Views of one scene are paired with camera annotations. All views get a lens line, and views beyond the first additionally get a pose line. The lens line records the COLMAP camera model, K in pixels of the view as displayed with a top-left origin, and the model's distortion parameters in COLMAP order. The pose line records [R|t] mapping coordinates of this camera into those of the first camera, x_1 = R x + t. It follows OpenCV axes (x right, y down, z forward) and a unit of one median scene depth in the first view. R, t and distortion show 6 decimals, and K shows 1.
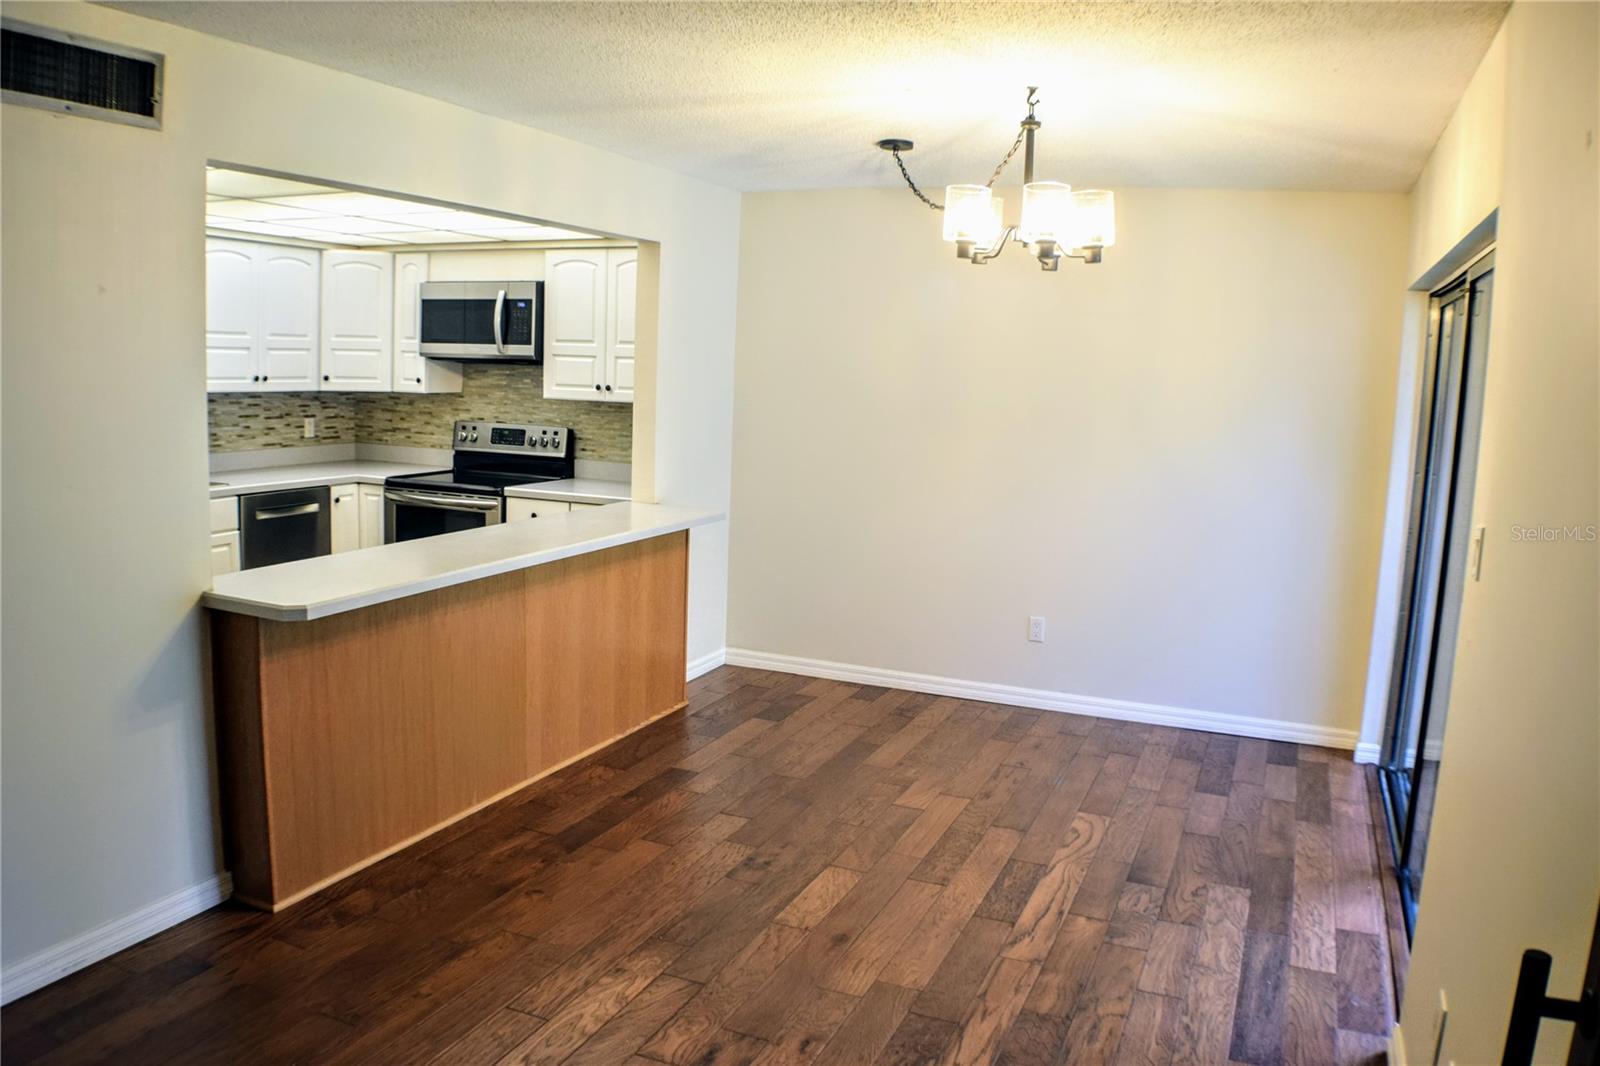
lens RADIAL K [[1200.6, 0, 786.3], [0, 1200.6, 518.7], [0, 0, 1]] dist [-0.142967, 0.006978]
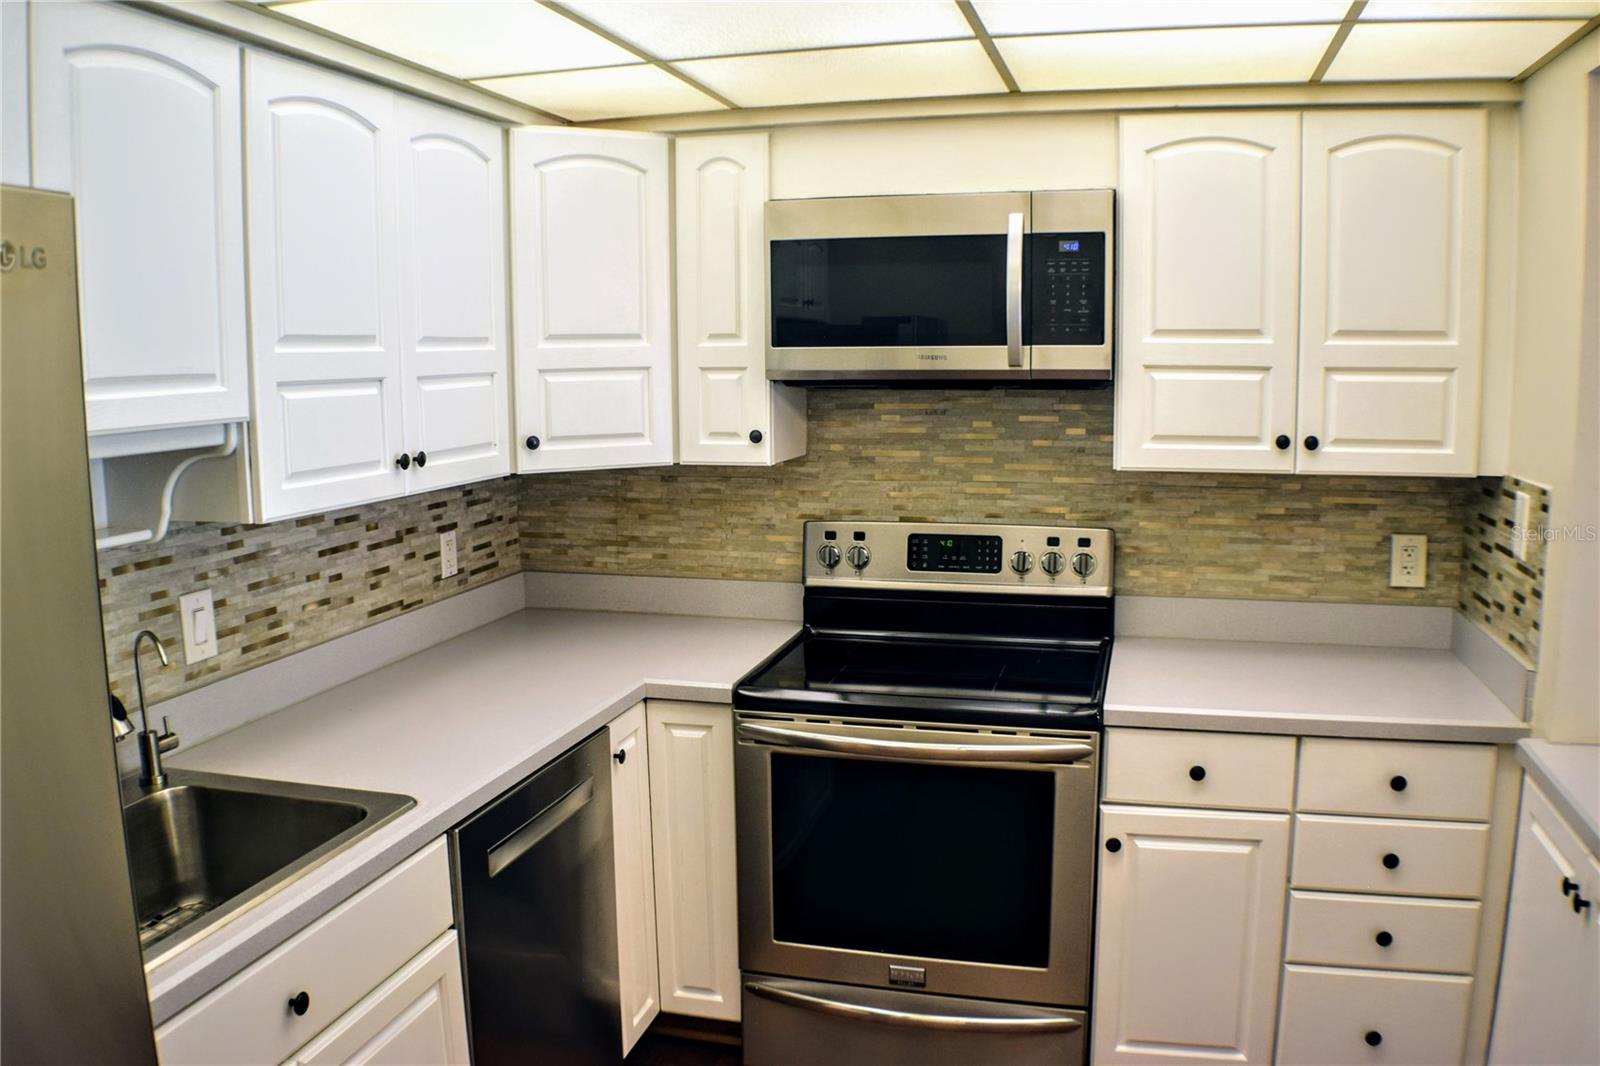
lens RADIAL K [[1282.2, 0, 811.8], [0, 1282.2, 526.0], [0, 0, 1]] dist [-0.162800, 0.039338]
pose [[0.987876, -0.065787, 0.140614, -0.359362], [0.064489, 0.997823, 0.013776, -0.090858], [-0.141214, -0.004541, 0.989969, 0.549235]]
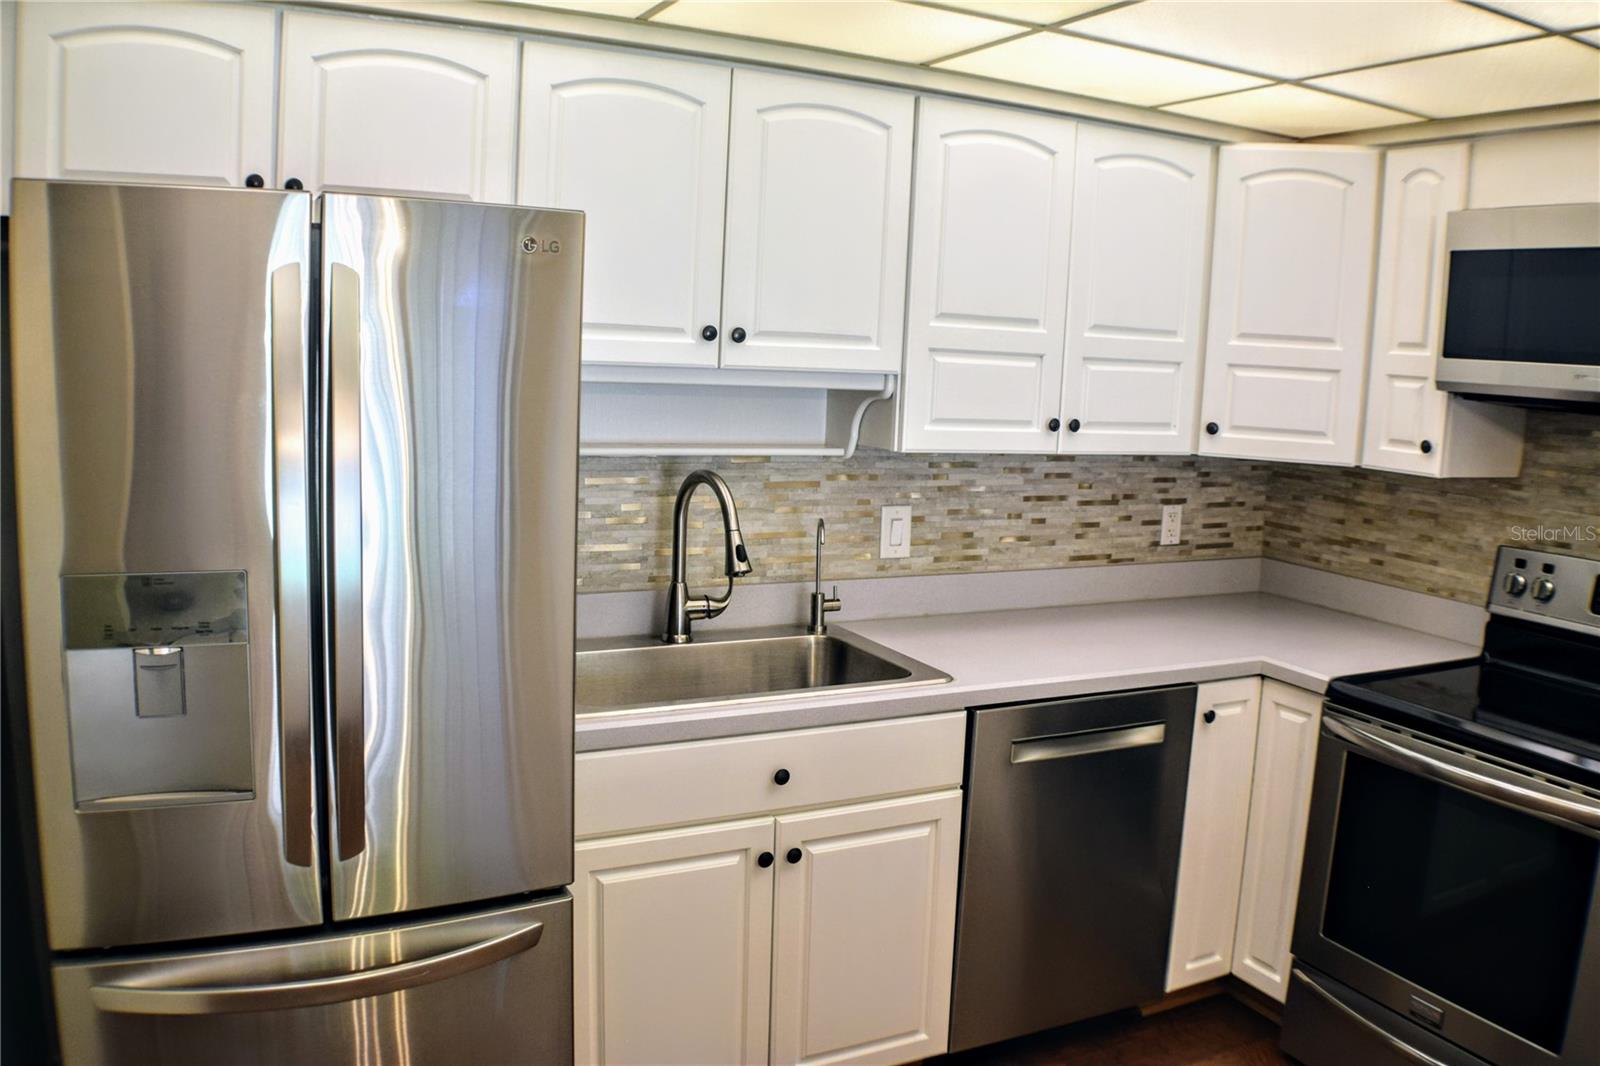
lens RADIAL K [[1282.2, 0, 799.6], [0, 1282.2, 519.7], [0, 0, 1]] dist [-0.162800, 0.039338]
pose [[0.766338, 0.083292, -0.637016, -0.202407], [-0.097497, 0.995153, 0.012829, -0.075713], [0.634997, 0.052275, 0.770744, 0.526715]]
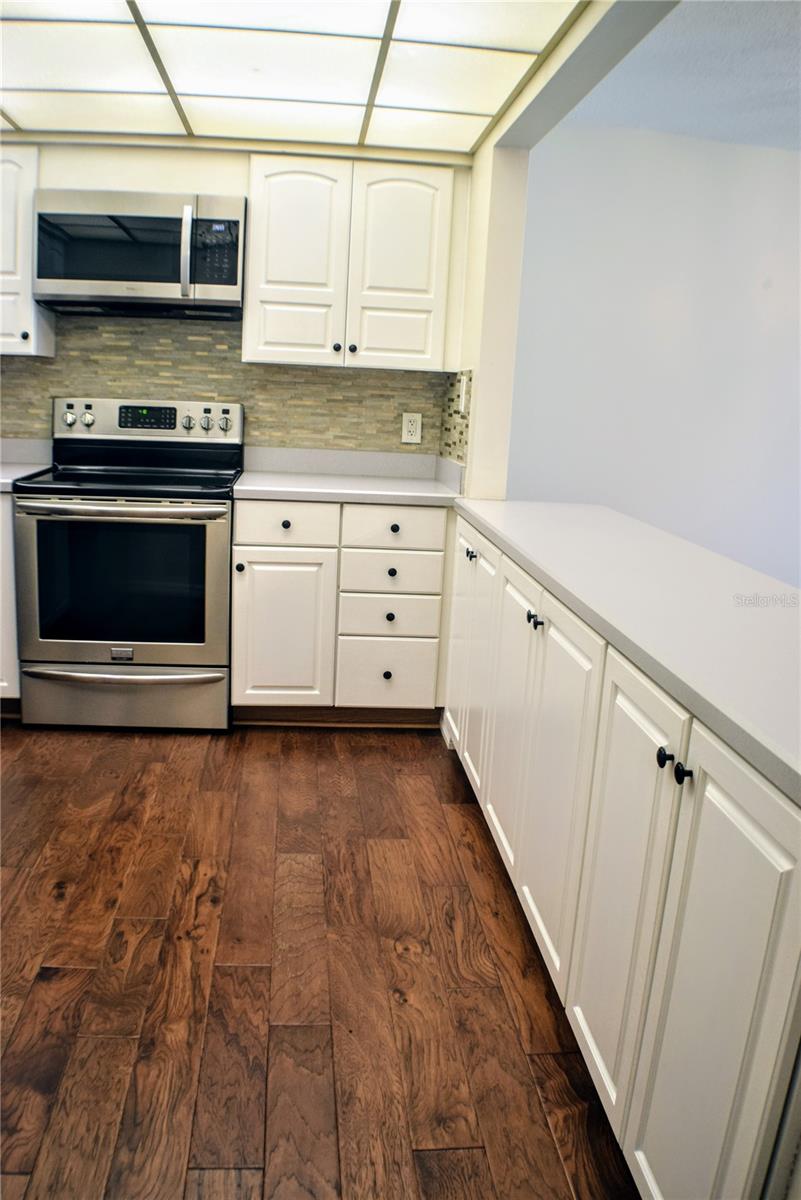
lens RADIAL K [[961.6, 0, 408.6], [0, 961.6, 608.2], [0, 0, 1]] dist [-0.162800, 0.039338]
pose [[0.867402, -0.099384, 0.487583, -0.396062], [0.041607, 0.990906, 0.127959, -0.021143], [-0.495866, -0.090705, 0.863649, 0.421753]]
